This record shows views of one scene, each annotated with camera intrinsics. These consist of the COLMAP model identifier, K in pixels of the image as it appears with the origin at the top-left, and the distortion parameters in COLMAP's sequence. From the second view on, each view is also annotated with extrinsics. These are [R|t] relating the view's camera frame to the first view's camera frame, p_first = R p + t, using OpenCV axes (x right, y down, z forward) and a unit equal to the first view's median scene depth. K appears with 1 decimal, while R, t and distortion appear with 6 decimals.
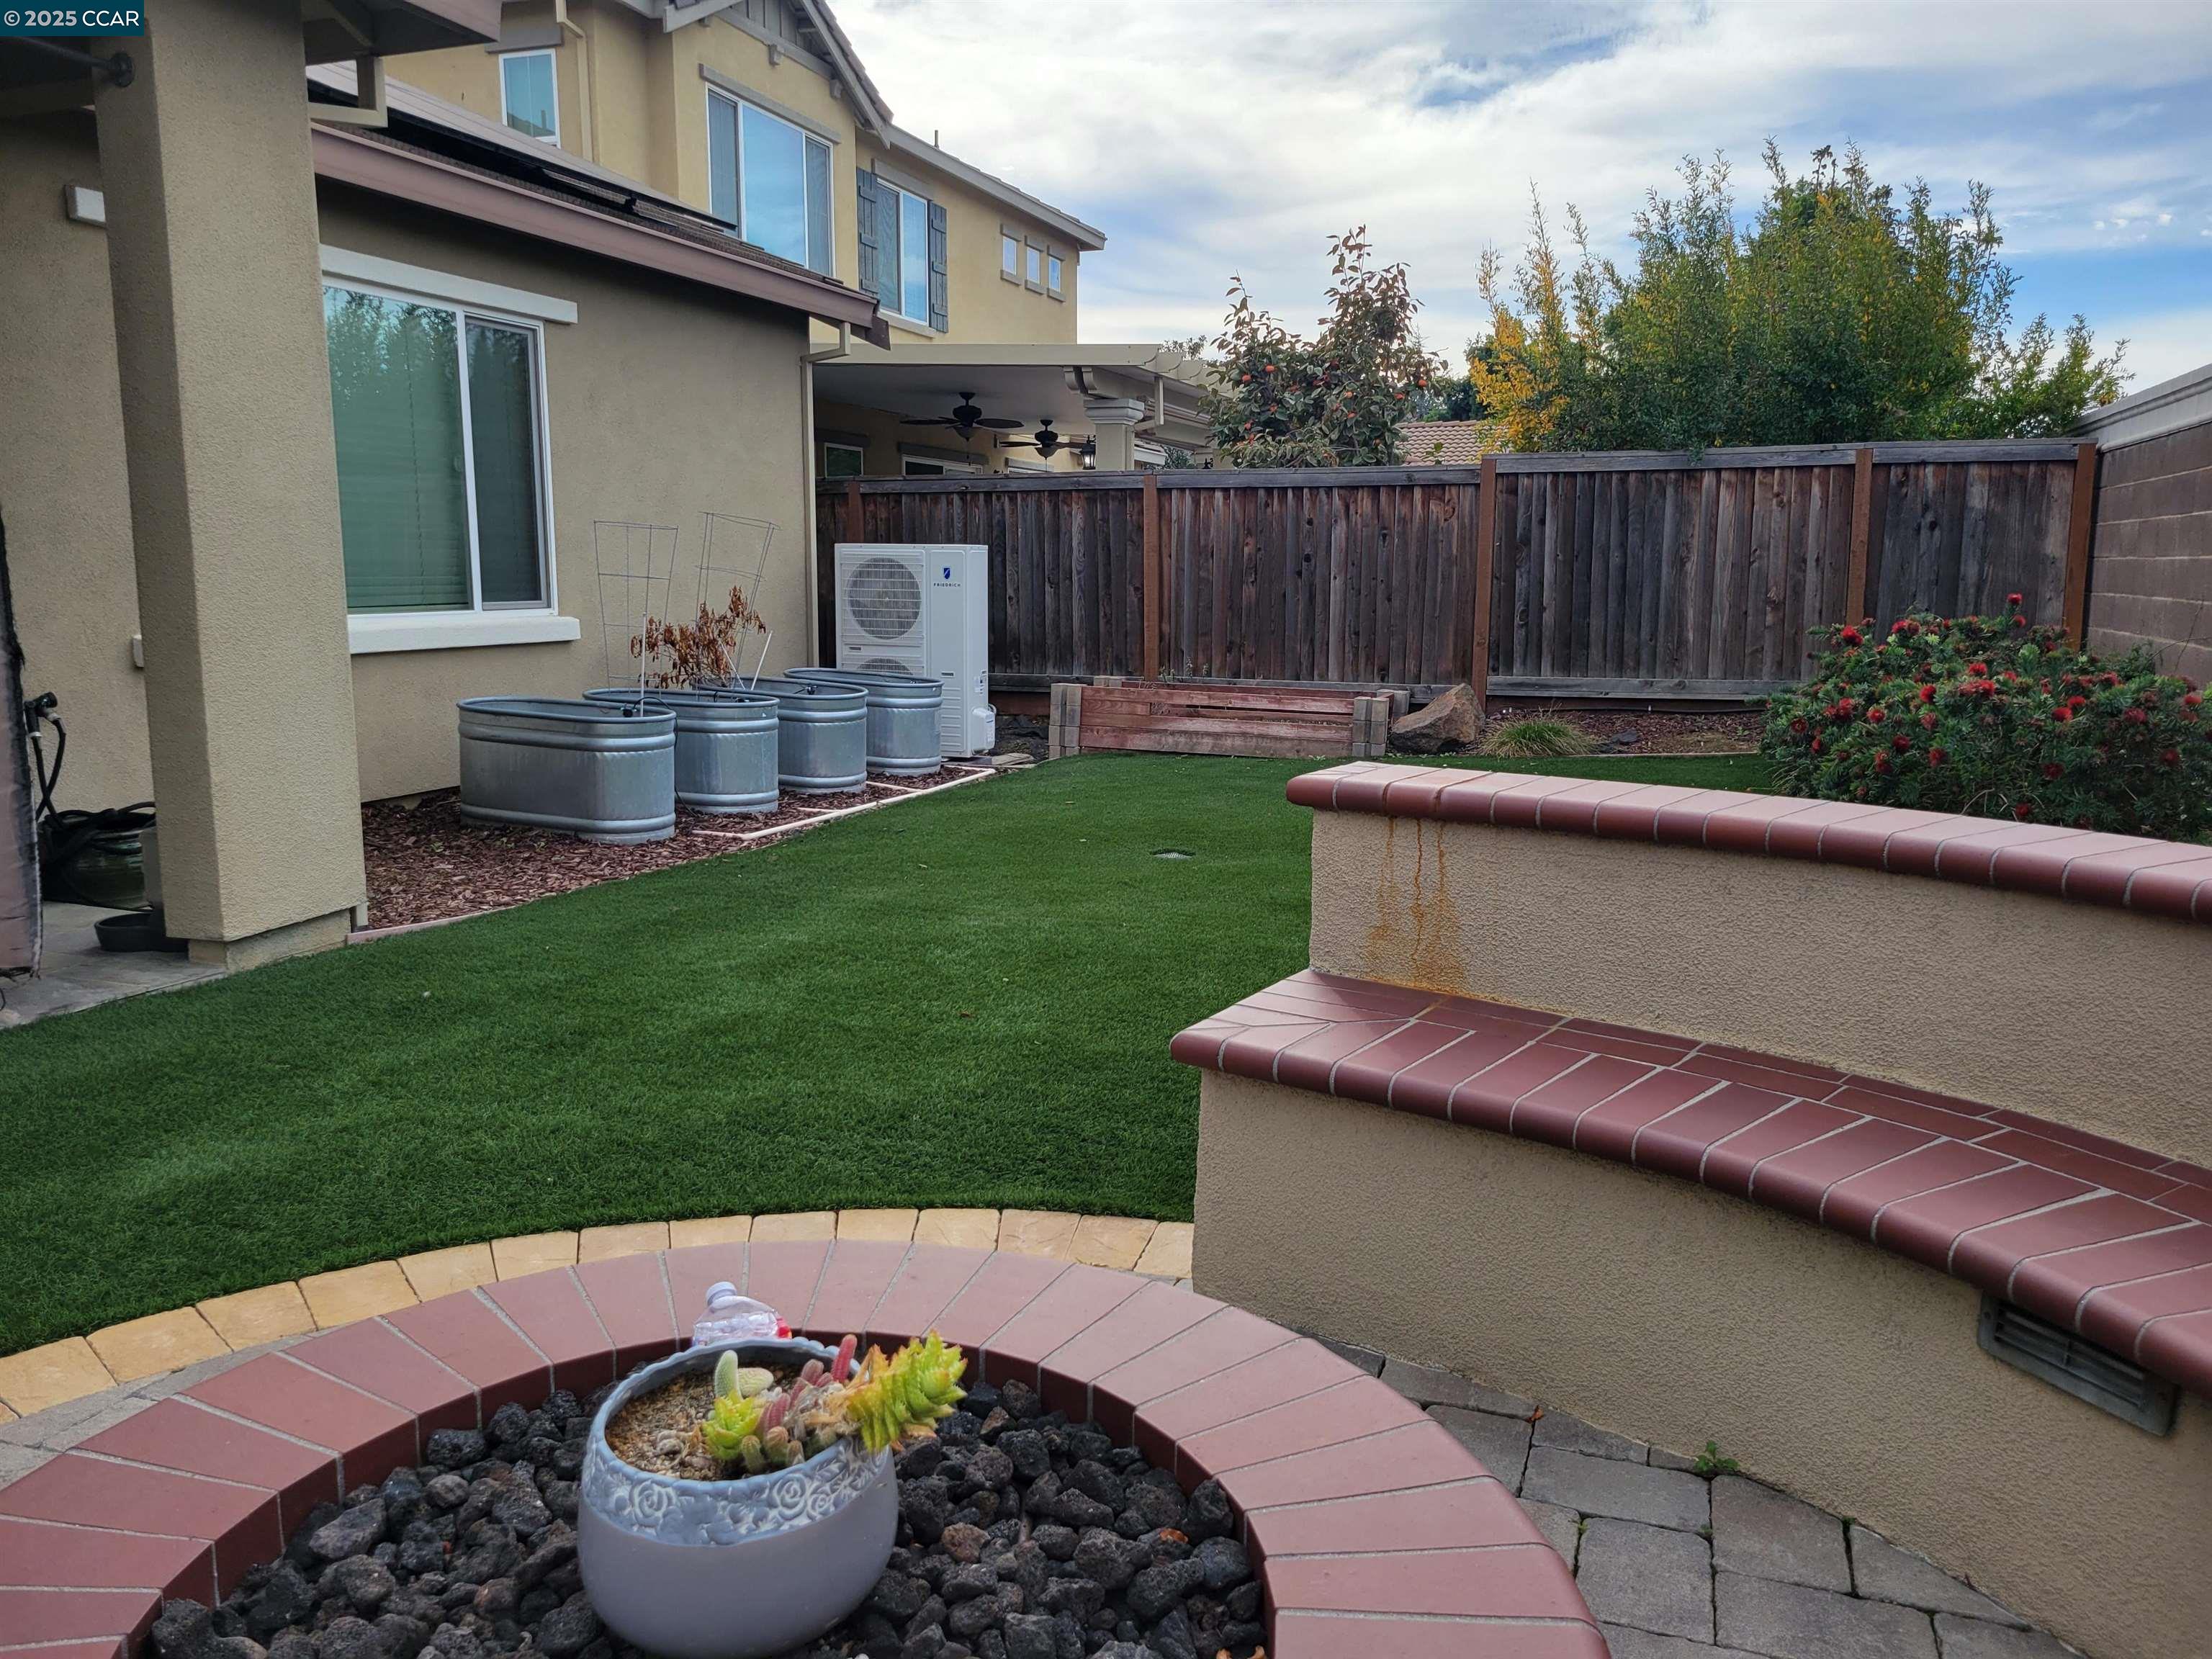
lens RADIAL K [[1645.8, 0, 1105.4], [0, 1645.8, 824.6], [0, 0, 1]] dist [0.063209, -0.068052]
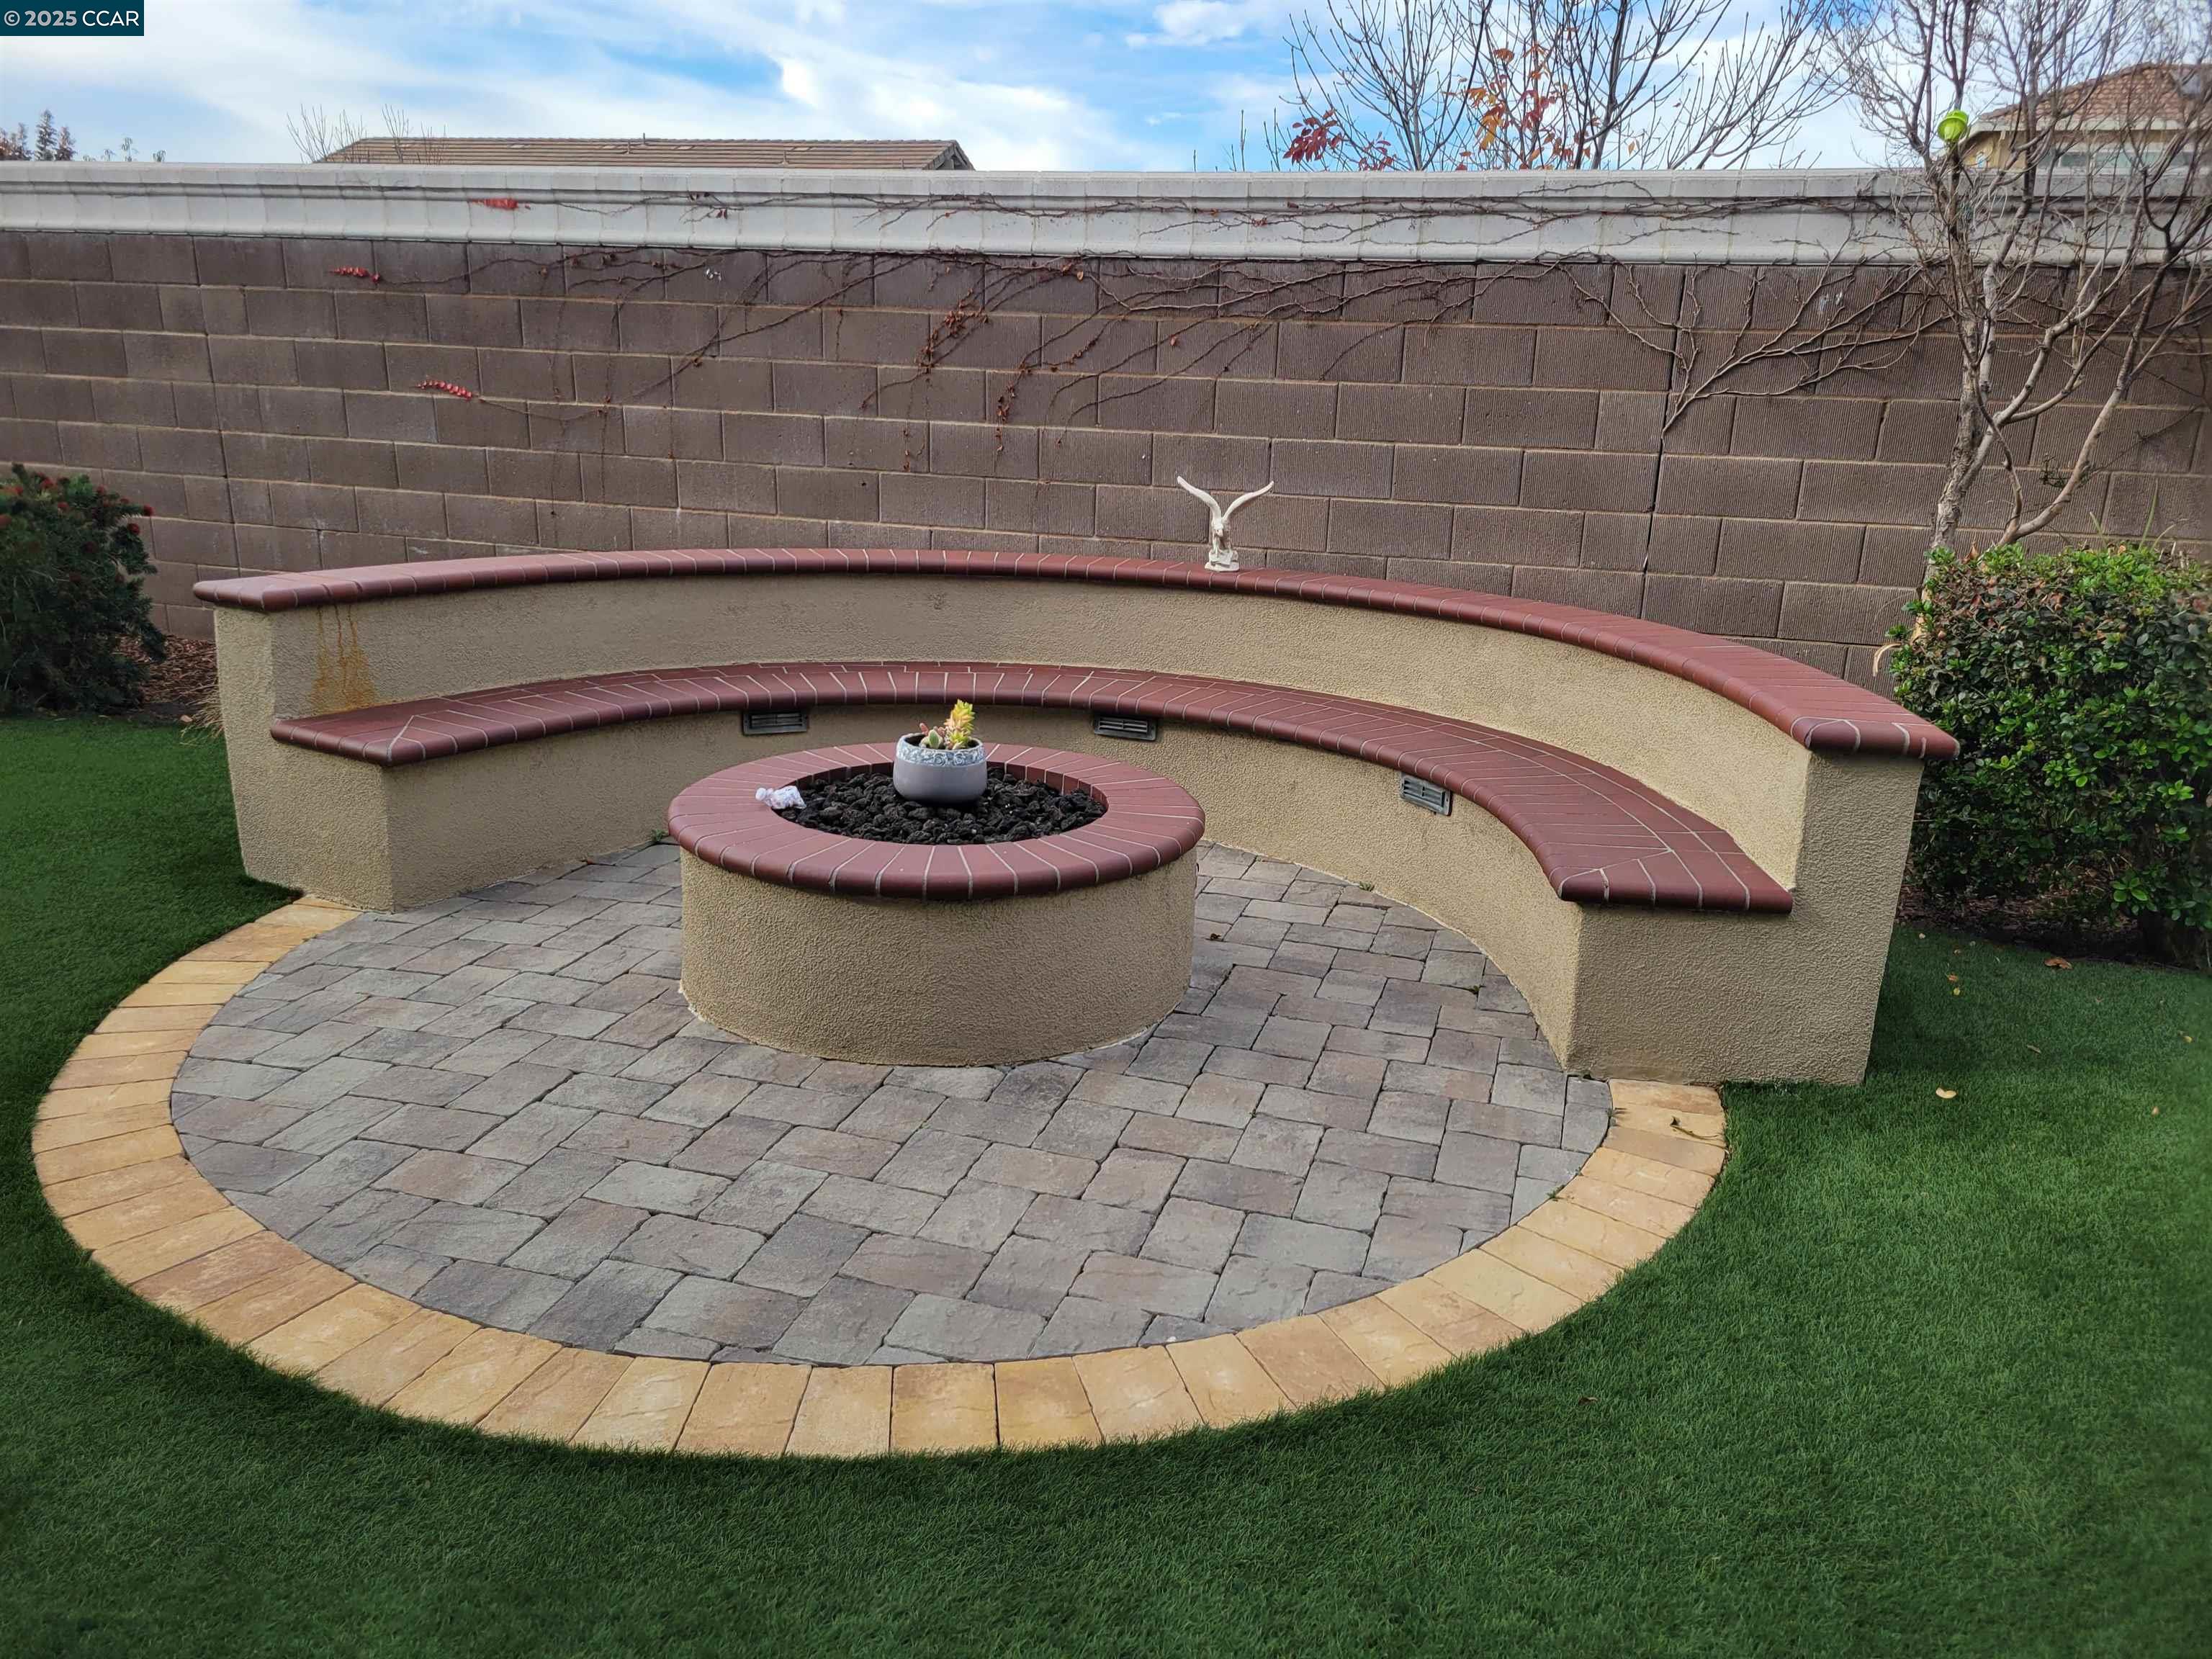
lens RADIAL K [[1645.8, 0, 1105.4], [0, 1645.8, 824.6], [0, 0, 1]] dist [0.063209, -0.068052]
pose [[-0.049673, -0.286640, 0.956750, -1.509056], [0.111139, 0.950397, 0.290507, -0.194278], [-0.992563, 0.120762, -0.015352, 0.300934]]
